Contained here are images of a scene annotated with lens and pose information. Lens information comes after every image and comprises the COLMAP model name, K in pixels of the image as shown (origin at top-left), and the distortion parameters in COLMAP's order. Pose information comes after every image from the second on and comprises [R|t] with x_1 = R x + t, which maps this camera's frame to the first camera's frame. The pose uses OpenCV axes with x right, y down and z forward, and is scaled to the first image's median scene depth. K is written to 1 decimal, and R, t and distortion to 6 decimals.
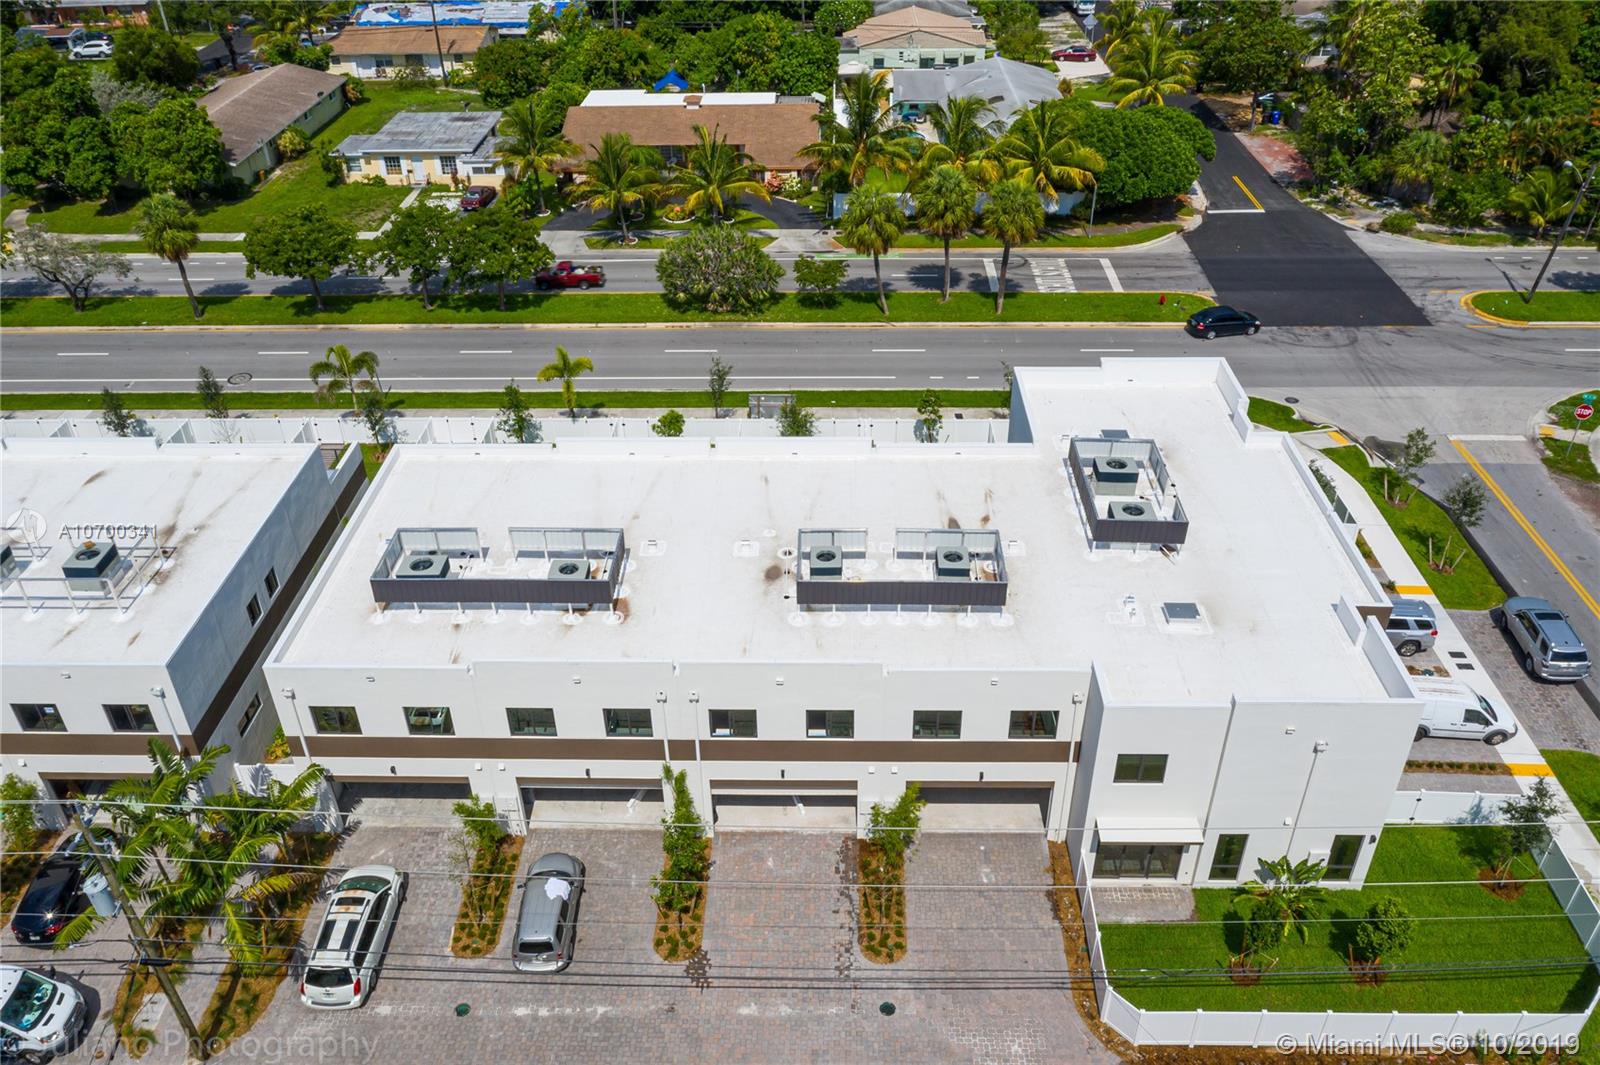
lens RADIAL K [[1249.6, 0, 796.5], [0, 1249.6, 547.9], [0, 0, 1]] dist [-0.026994, 0.024097]
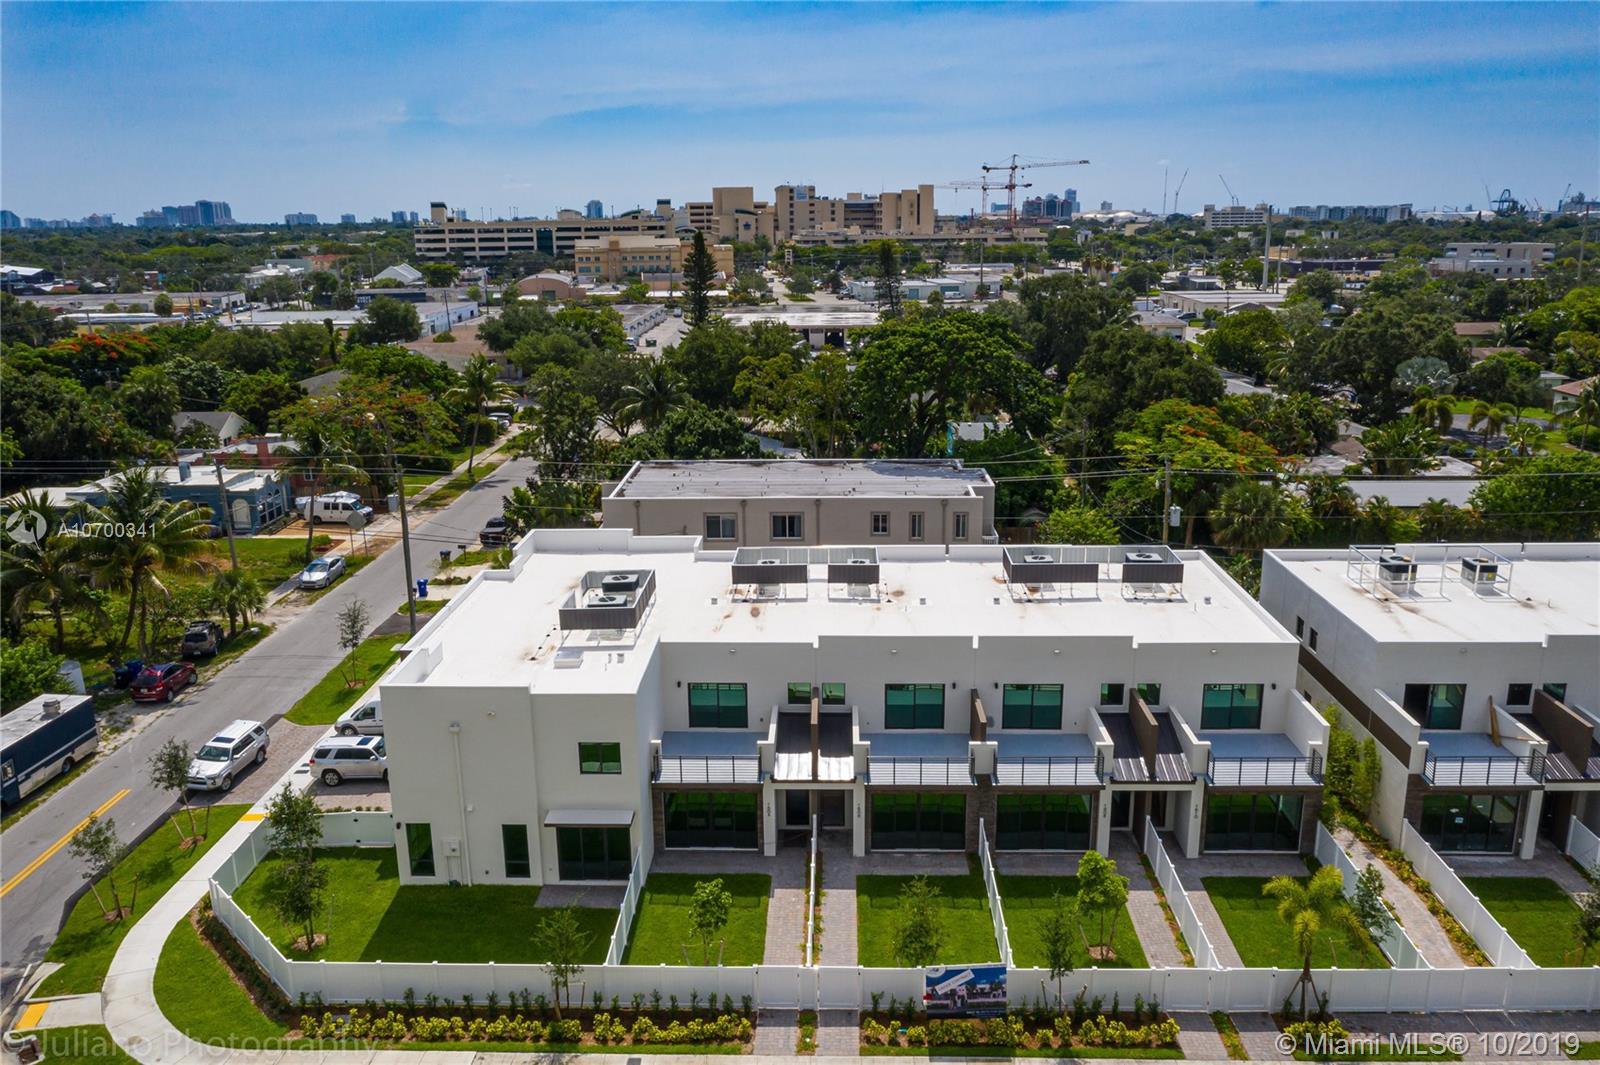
lens RADIAL K [[1249.6, 0, 796.8], [0, 1249.6, 527.8], [0, 0, 1]] dist [-0.026994, 0.024097]
pose [[-0.999546, 0.026262, 0.014740, 0.058197], [0.028478, 0.665106, 0.746206, -0.890912], [0.009793, 0.746287, -0.665552, 1.583992]]
